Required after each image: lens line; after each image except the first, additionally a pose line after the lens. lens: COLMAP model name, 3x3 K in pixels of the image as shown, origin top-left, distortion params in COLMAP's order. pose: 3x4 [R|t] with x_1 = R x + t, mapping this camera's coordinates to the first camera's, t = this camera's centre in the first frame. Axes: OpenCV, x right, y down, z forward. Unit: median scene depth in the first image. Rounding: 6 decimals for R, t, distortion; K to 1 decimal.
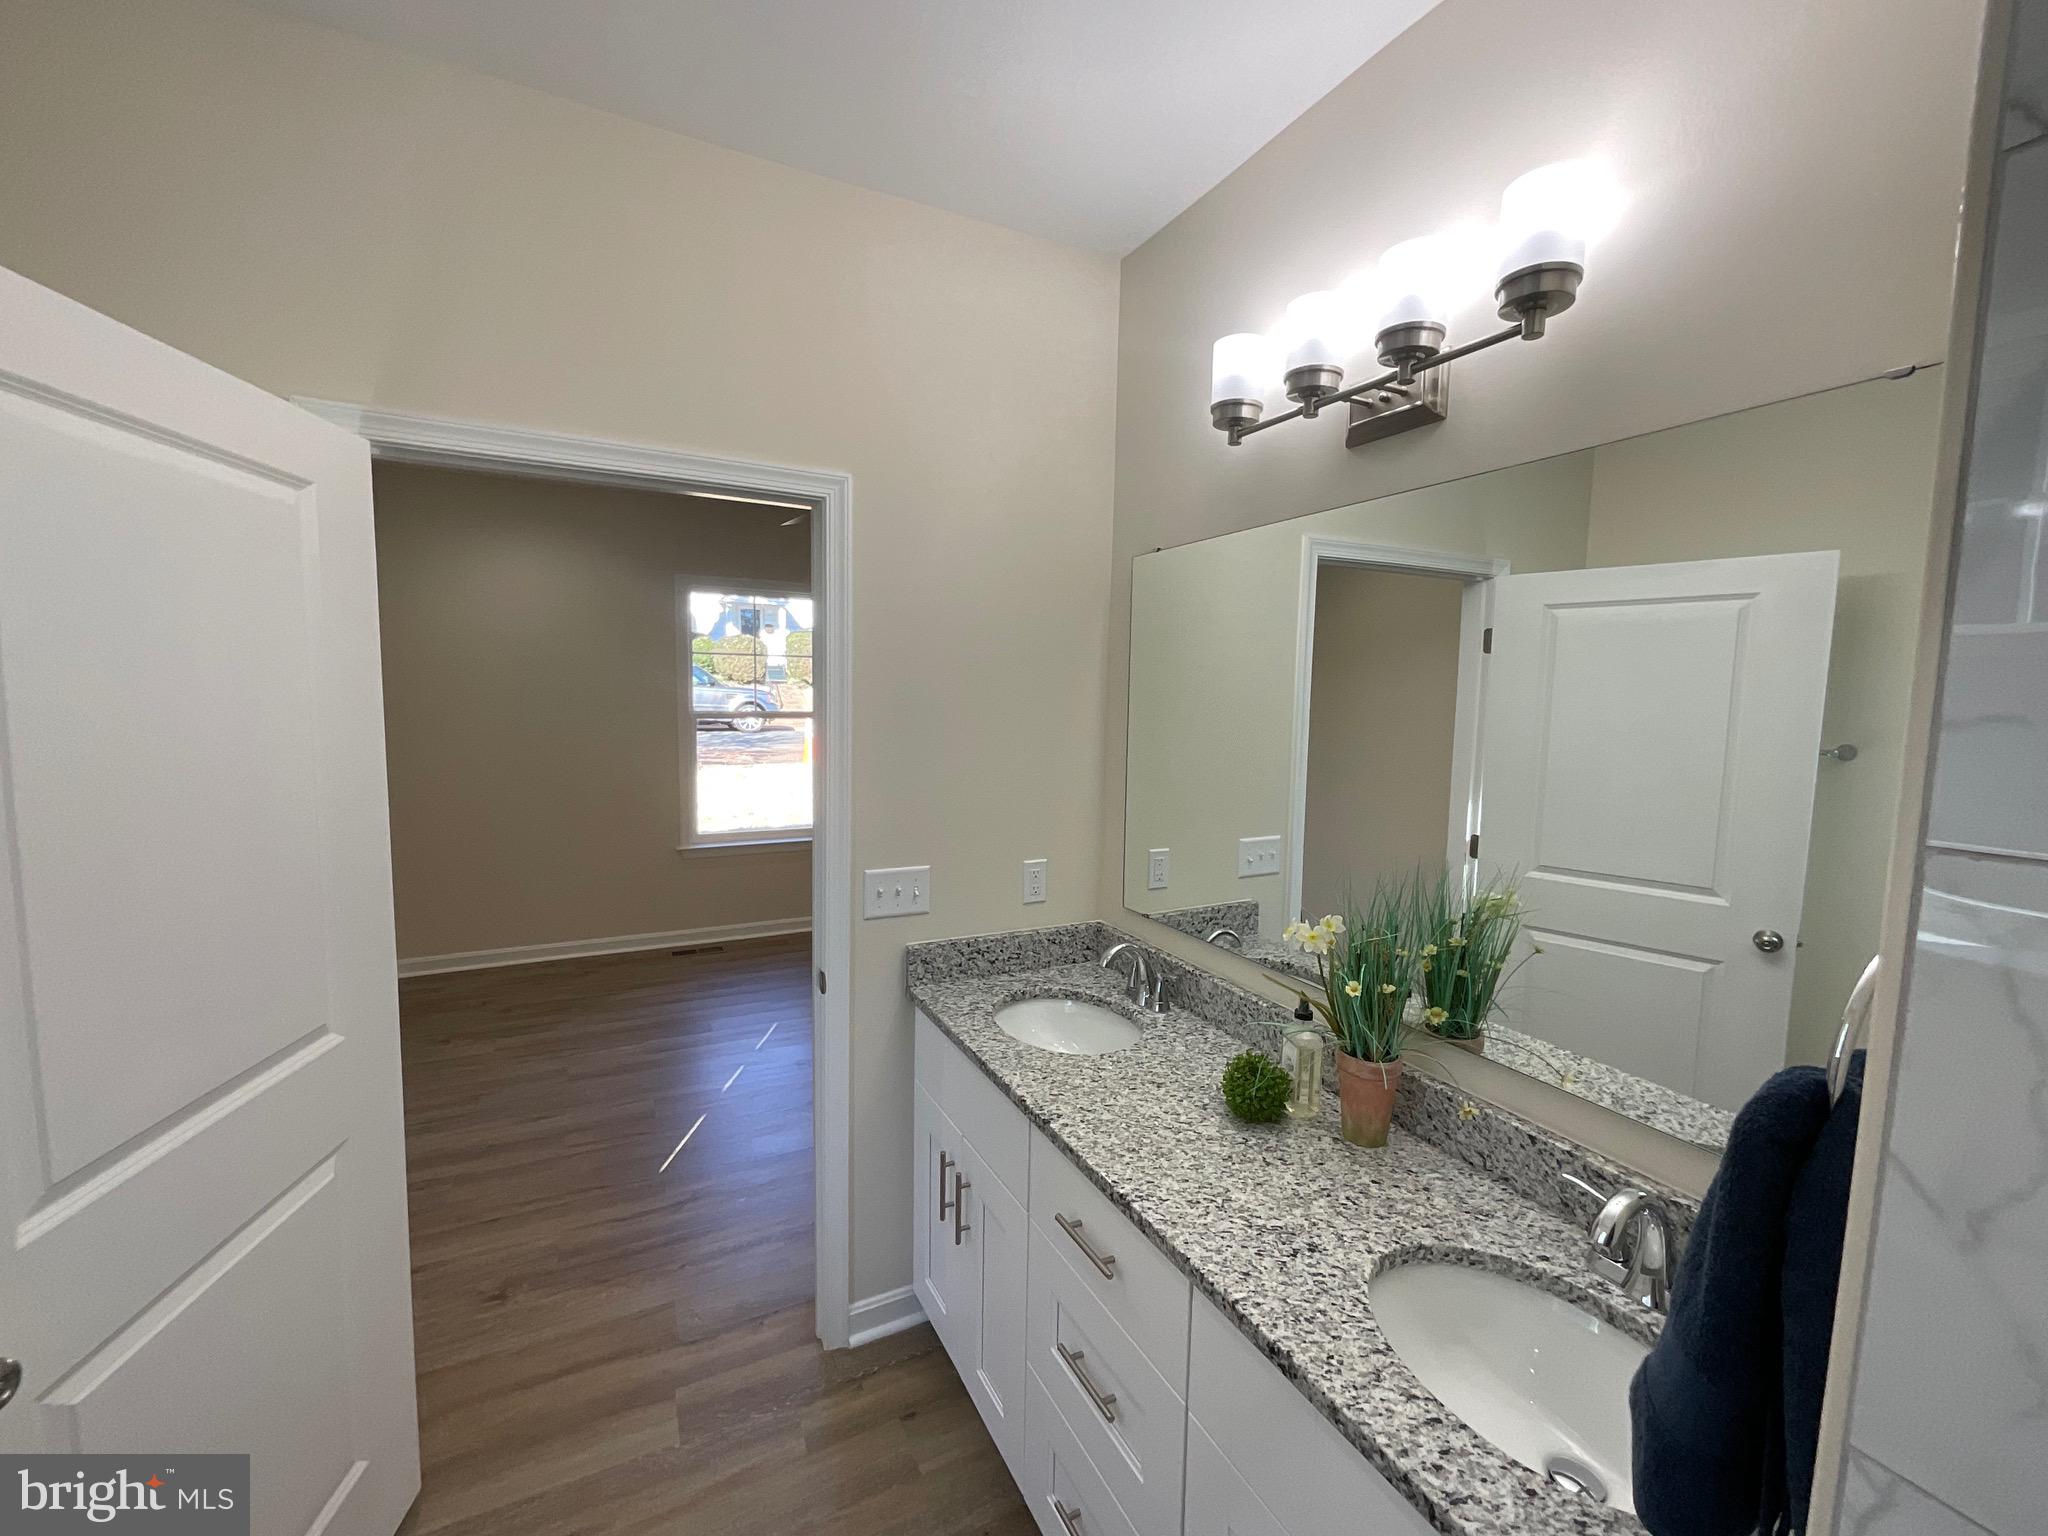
lens RADIAL K [[827.8, 0, 1015.6], [0, 827.8, 755.3], [0, 0, 1]] dist [-0.002445, -0.001779]
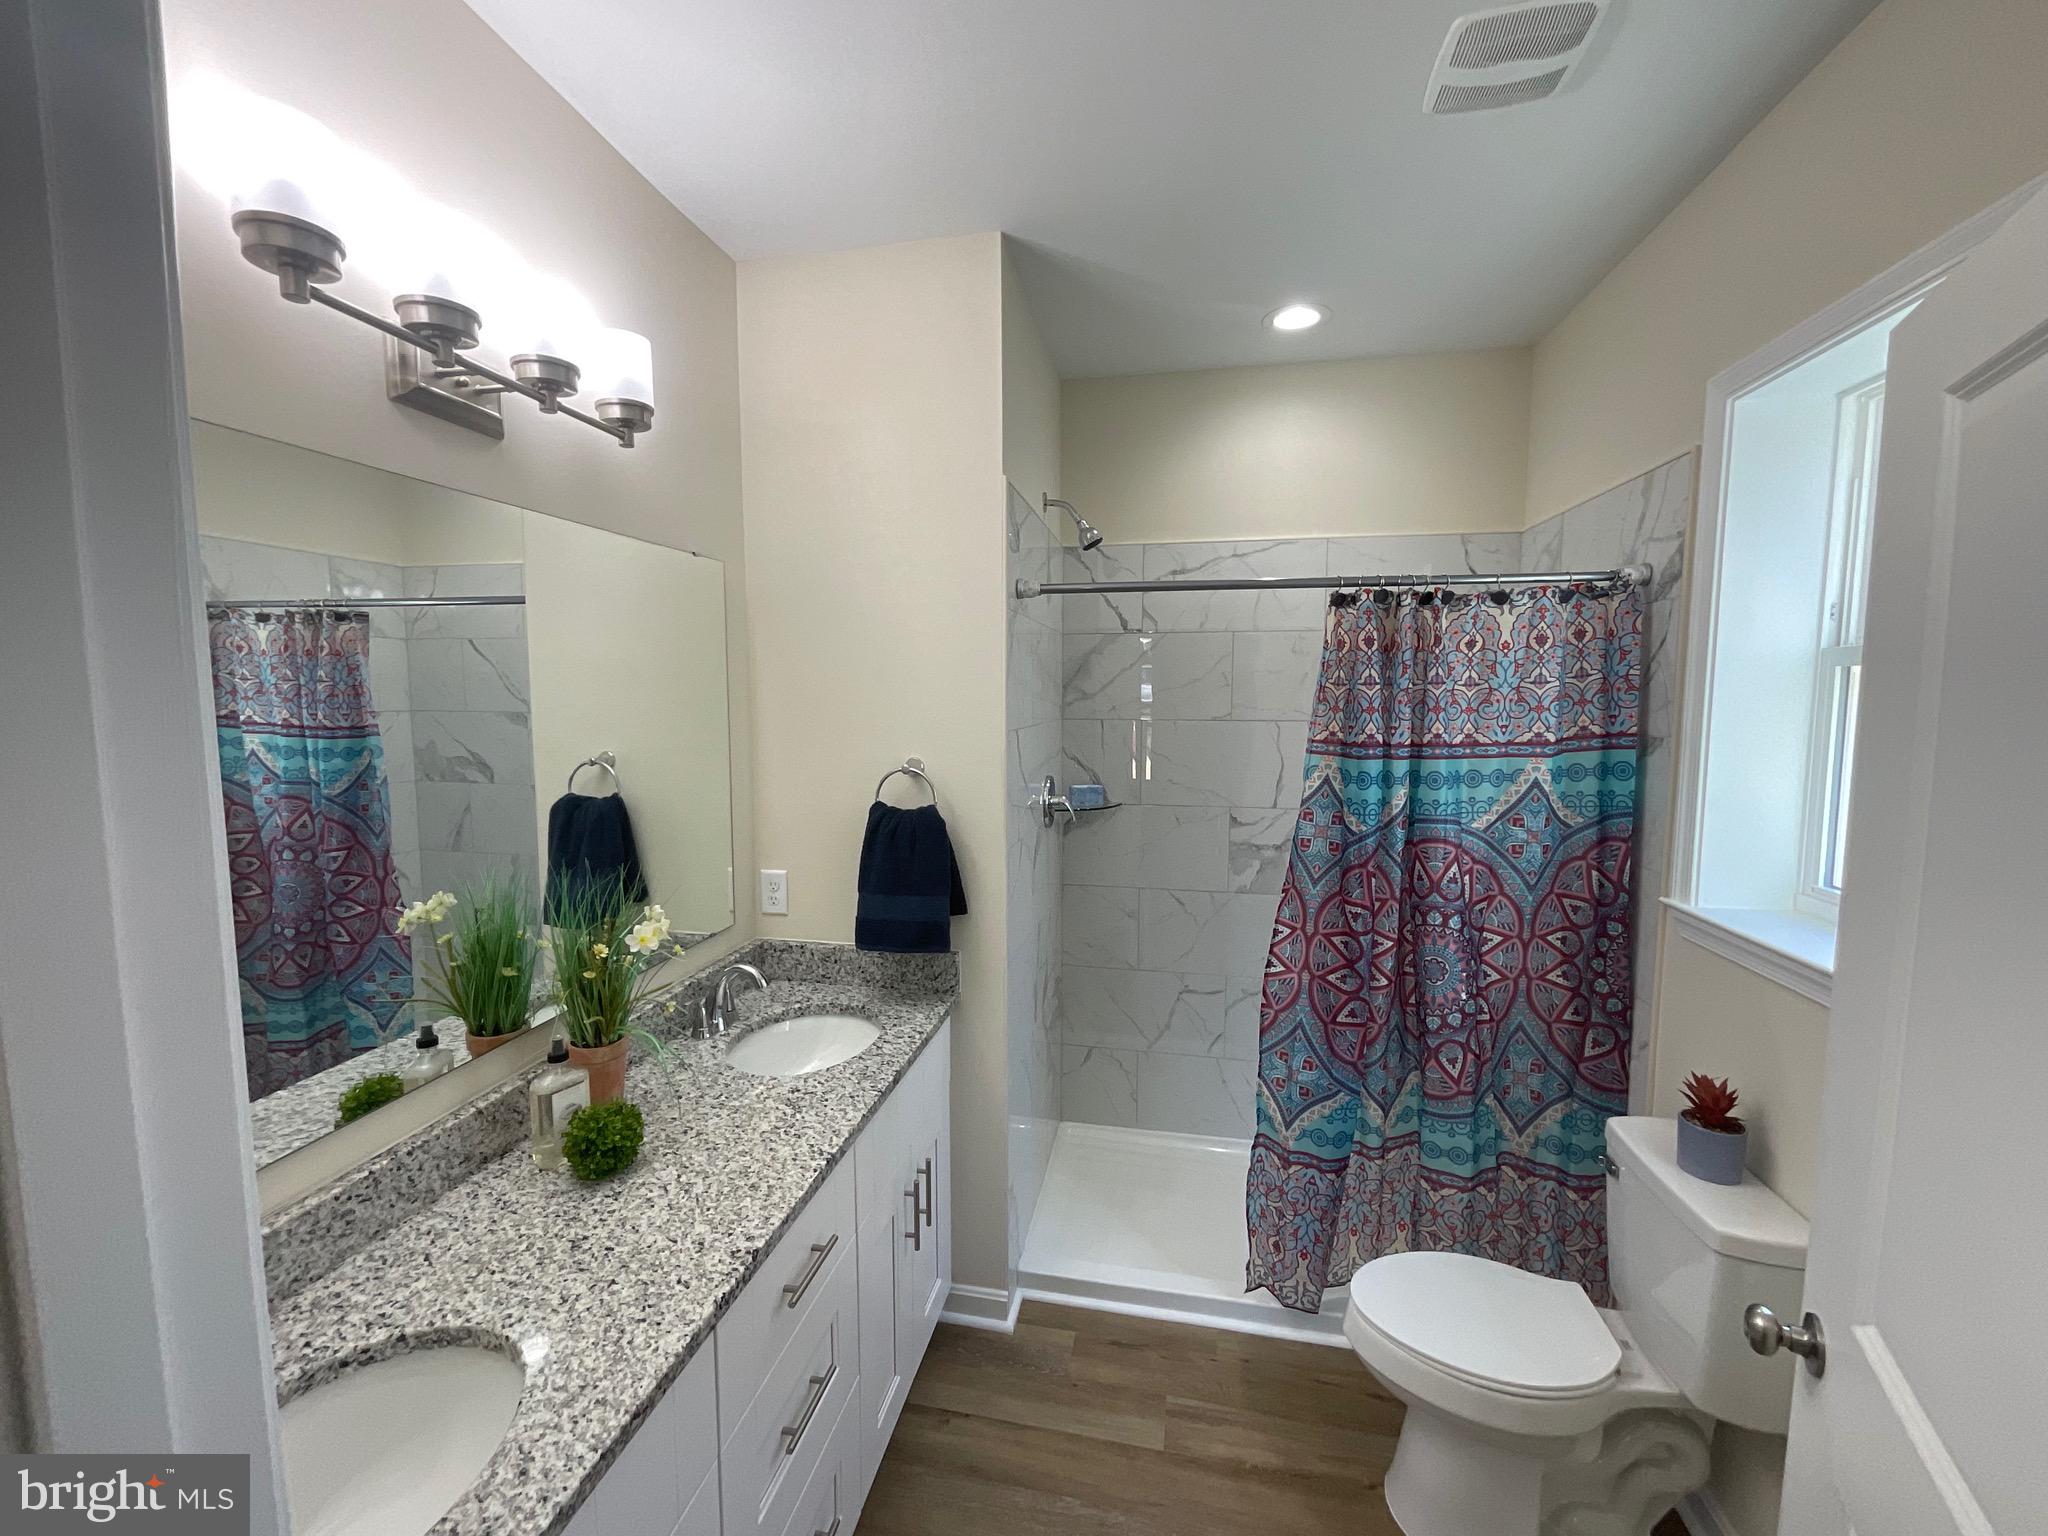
lens RADIAL K [[827.8, 0, 1017.0], [0, 827.8, 772.6], [0, 0, 1]] dist [-0.002445, -0.001779]
pose [[-0.779962, -0.073954, 0.621442, -0.657202], [0.039340, 0.985236, 0.166622, -0.145821], [-0.624589, 0.154406, -0.765537, 1.461146]]
